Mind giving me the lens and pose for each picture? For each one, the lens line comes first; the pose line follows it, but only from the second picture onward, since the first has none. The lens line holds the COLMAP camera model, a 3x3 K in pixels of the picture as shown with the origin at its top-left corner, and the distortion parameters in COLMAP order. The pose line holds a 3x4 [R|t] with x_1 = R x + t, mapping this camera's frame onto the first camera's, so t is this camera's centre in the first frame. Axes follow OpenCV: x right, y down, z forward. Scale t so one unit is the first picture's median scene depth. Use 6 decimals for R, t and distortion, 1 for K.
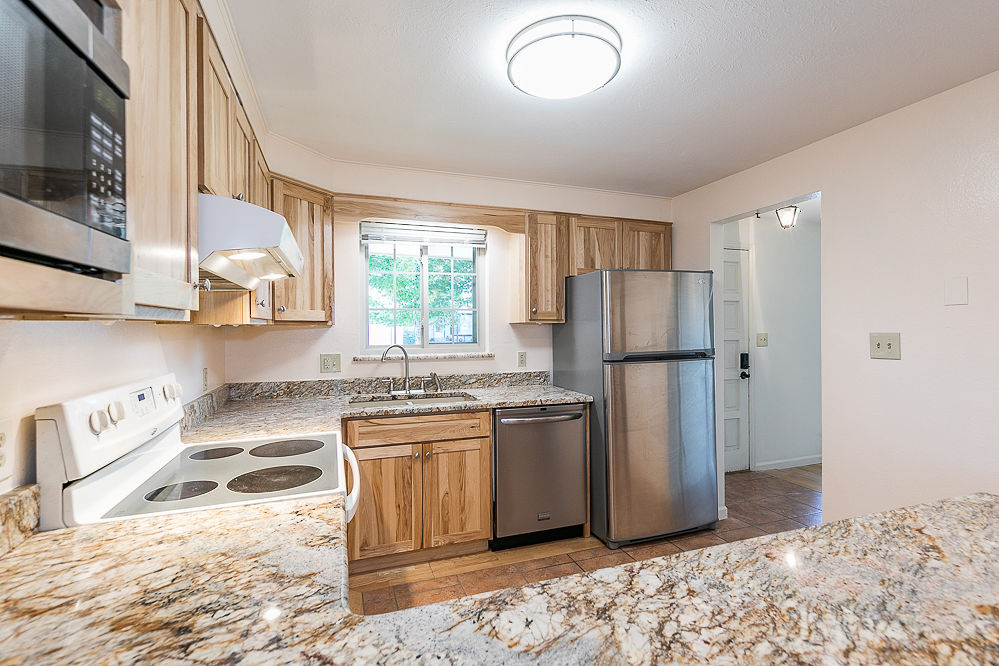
lens RADIAL K [[460.1, 0, 500.5], [0, 460.1, 329.5], [0, 0, 1]] dist [0.005359, 0.000843]
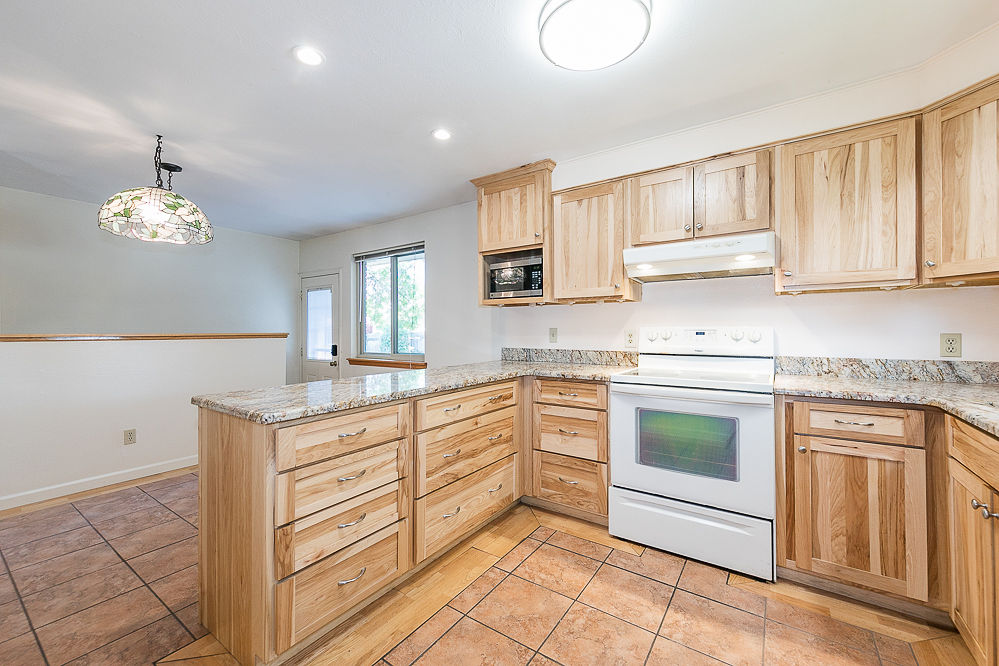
lens RADIAL K [[404.6, 0, 498.5], [0, 404.6, 328.2], [0, 0, 1]] dist [0.008788, 0.000404]
pose [[-0.817485, 0.005307, -0.575926, 0.517712], [0.003784, 0.999985, 0.003844, 0.058150], [0.575938, 0.000962, -0.817493, 1.015478]]
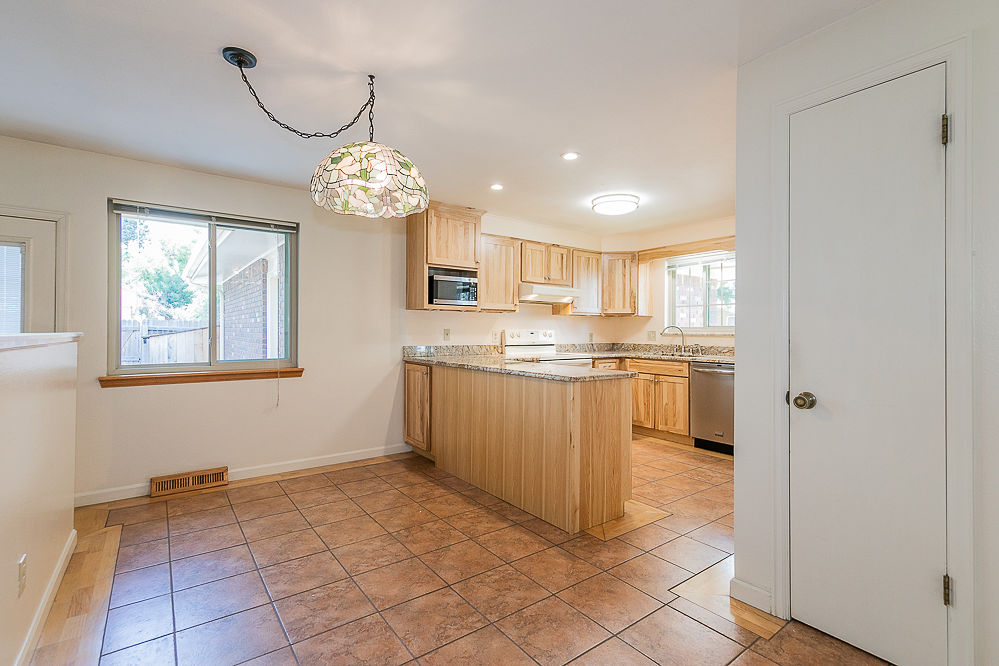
lens RADIAL K [[460.1, 0, 500.7], [0, 460.1, 331.8], [0, 0, 1]] dist [0.005359, 0.000843]
pose [[0.291748, 0.006624, -0.956472, 1.433868], [-0.012346, 0.999919, 0.003159, 0.064519], [0.956415, 0.010887, 0.291806, -0.184930]]
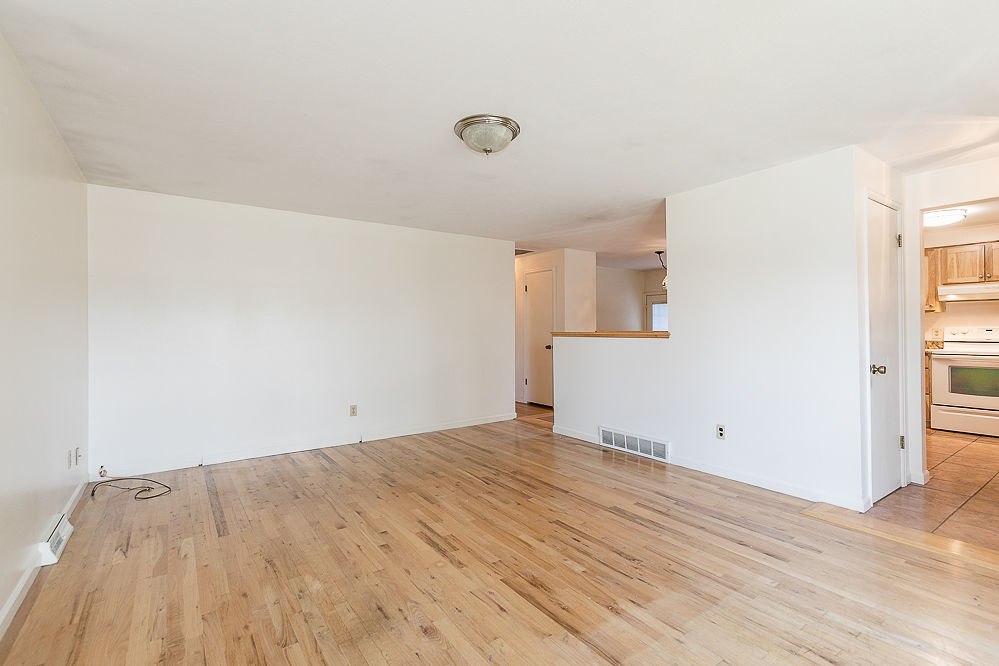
lens RADIAL K [[460.1, 0, 495.4], [0, 460.1, 328.9], [0, 0, 1]] dist [0.005359, 0.000843]
pose [[-0.965823, 0.007197, -0.259102, 2.156175], [0.006667, 0.999974, 0.002924, 0.048855], [0.259117, 0.001096, -0.965845, 1.887940]]
